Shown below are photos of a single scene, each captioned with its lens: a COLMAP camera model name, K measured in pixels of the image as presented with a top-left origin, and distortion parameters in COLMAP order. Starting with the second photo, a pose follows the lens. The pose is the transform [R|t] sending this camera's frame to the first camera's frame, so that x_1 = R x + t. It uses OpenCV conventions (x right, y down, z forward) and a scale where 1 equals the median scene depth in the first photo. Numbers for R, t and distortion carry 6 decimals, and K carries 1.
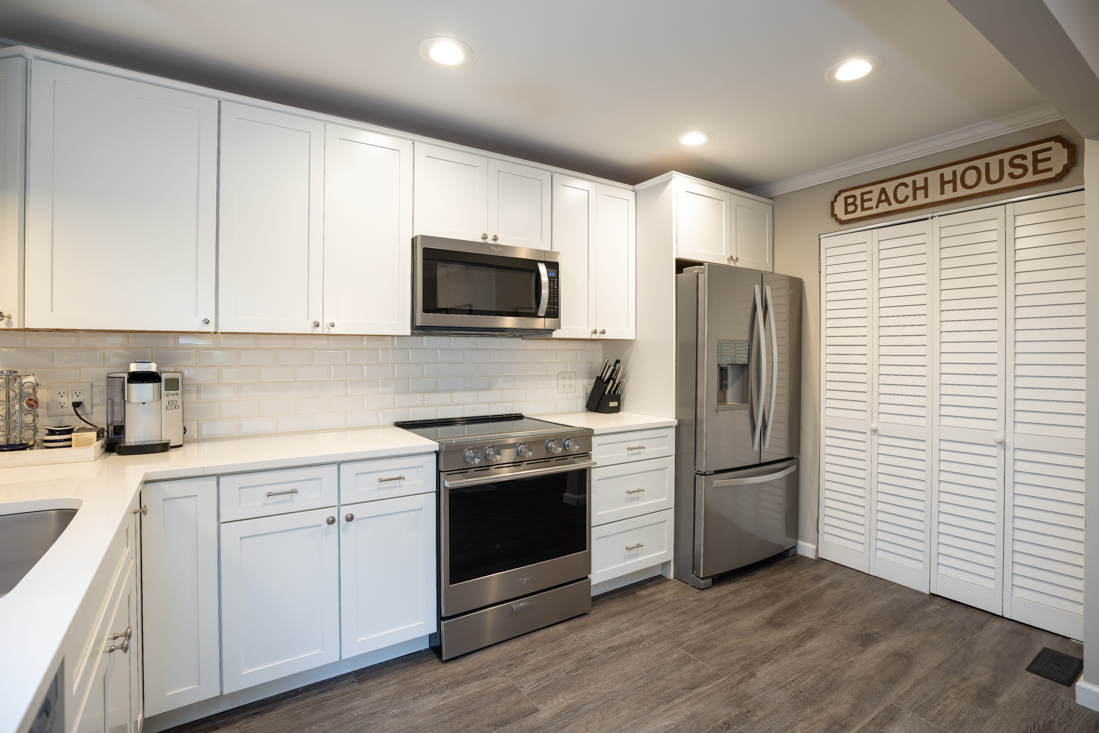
lens RADIAL K [[498.6, 0, 586.2], [0, 498.6, 339.8], [0, 0, 1]] dist [0.009599, -0.000158]
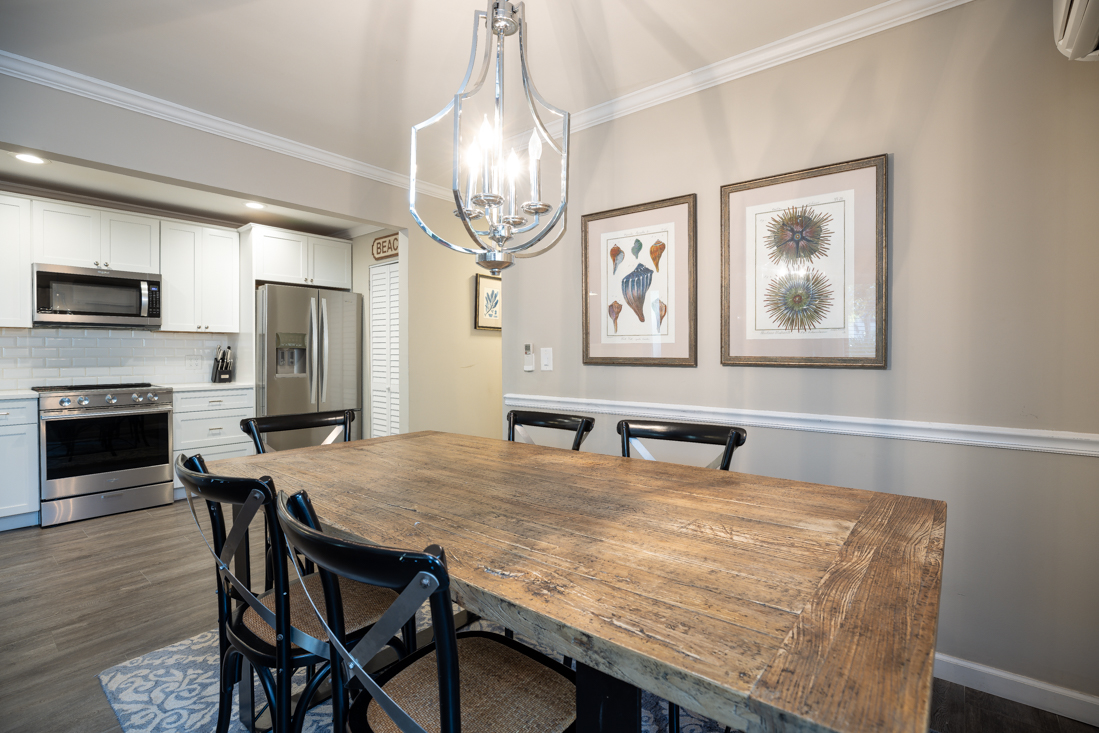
lens RADIAL K [[524.6, 0, 581.6], [0, 524.6, 350.2], [0, 0, 1]] dist [0.001564, 0.001976]
pose [[0.982868, -0.000426, 0.184311, 0.898562], [-0.002643, 0.999862, 0.016404, 0.025801], [-0.184292, -0.016610, 0.982731, -0.803148]]
